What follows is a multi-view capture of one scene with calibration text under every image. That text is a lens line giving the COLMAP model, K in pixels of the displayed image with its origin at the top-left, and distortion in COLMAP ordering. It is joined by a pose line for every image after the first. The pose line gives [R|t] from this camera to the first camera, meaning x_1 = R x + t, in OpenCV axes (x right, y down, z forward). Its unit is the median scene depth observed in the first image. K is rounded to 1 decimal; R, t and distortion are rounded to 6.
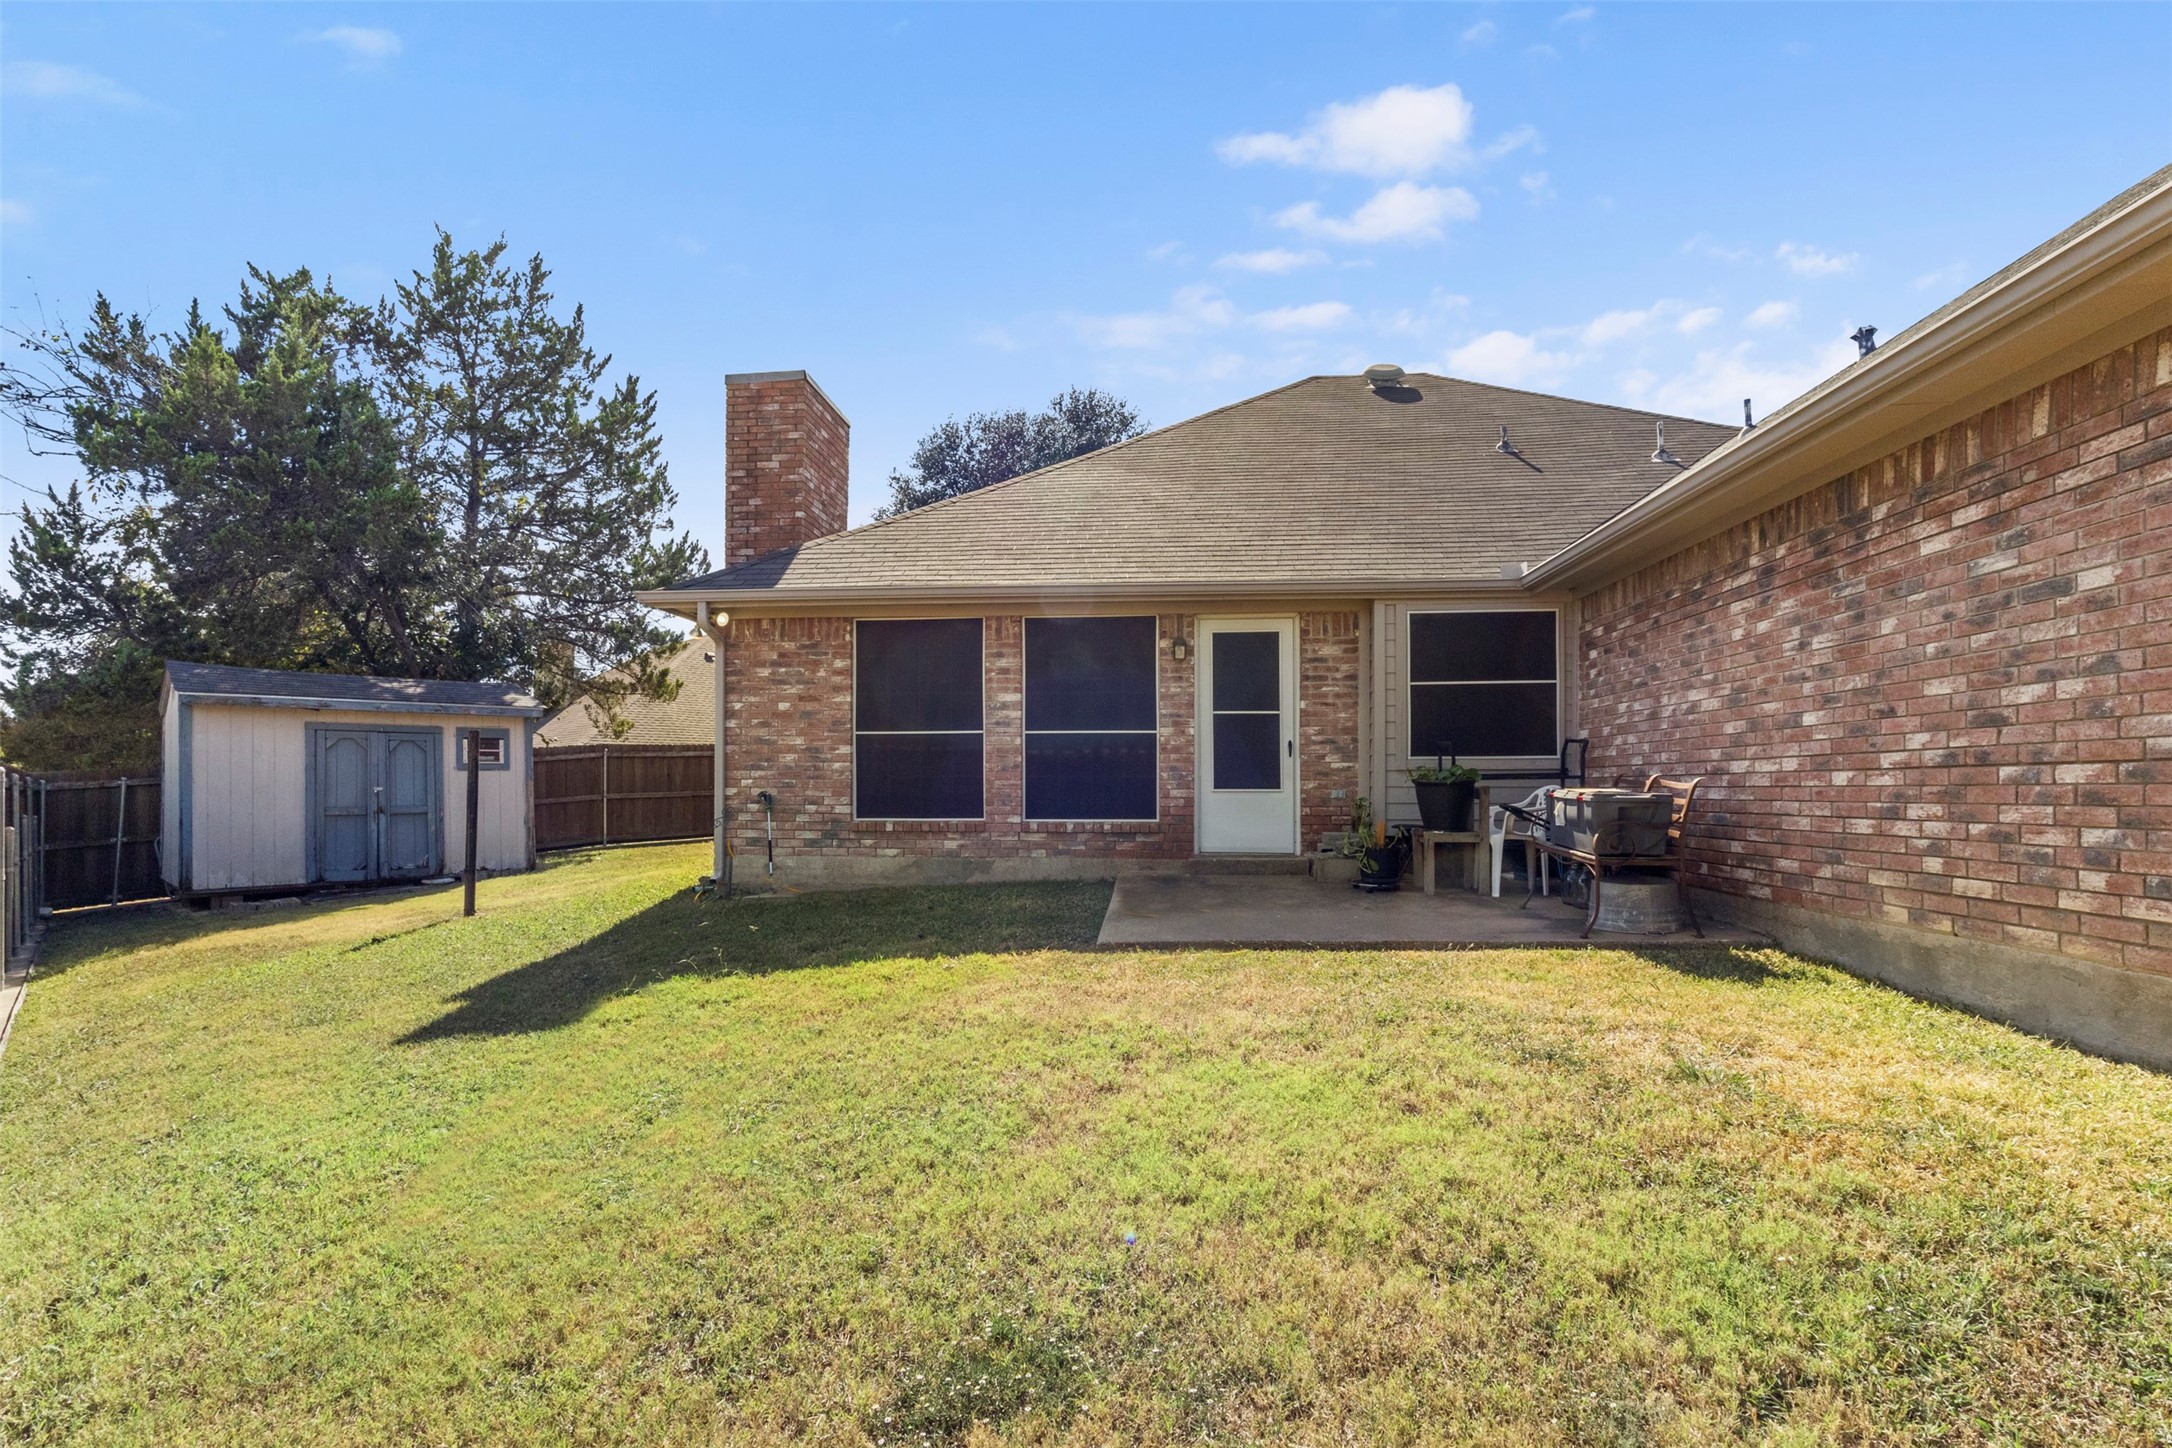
lens RADIAL K [[1025.9, 0, 1093.2], [0, 1025.9, 790.3], [0, 0, 1]] dist [0.000084, -0.000056]
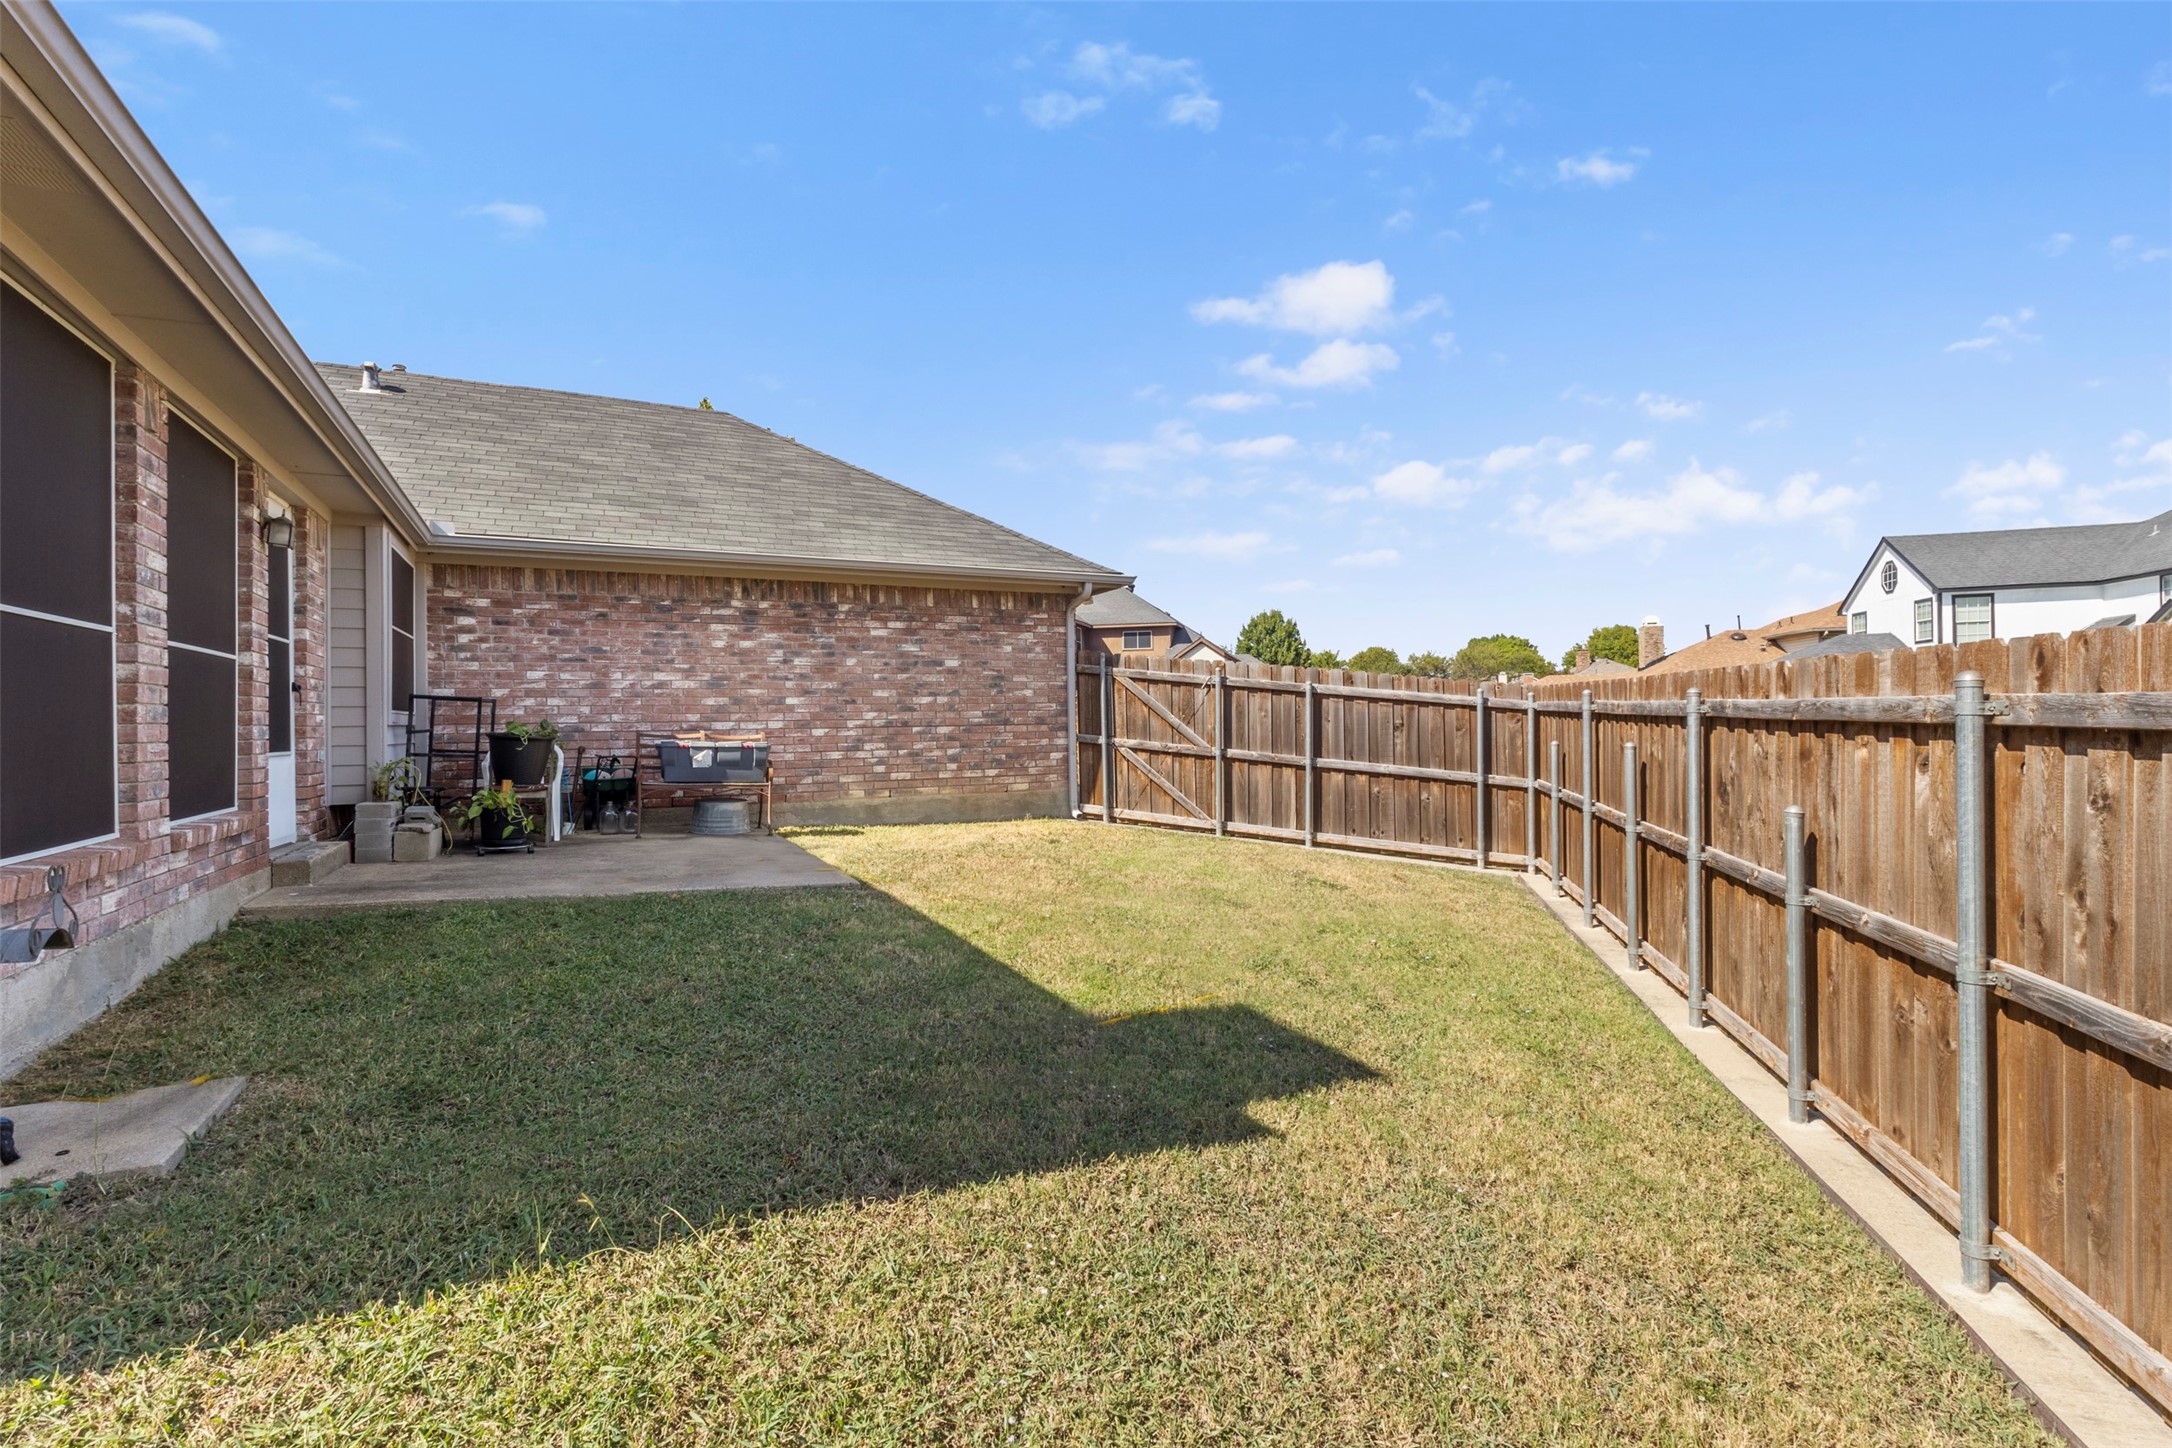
lens RADIAL K [[1025.9, 0, 1083.6], [0, 1025.9, 723.6], [0, 0, 1]] dist [0.000084, -0.000056]
pose [[-0.520162, 0.007970, 0.854031, -1.376322], [0.015213, 0.999884, -0.000065, -0.022591], [-0.853932, 0.012959, -0.520223, 1.761700]]
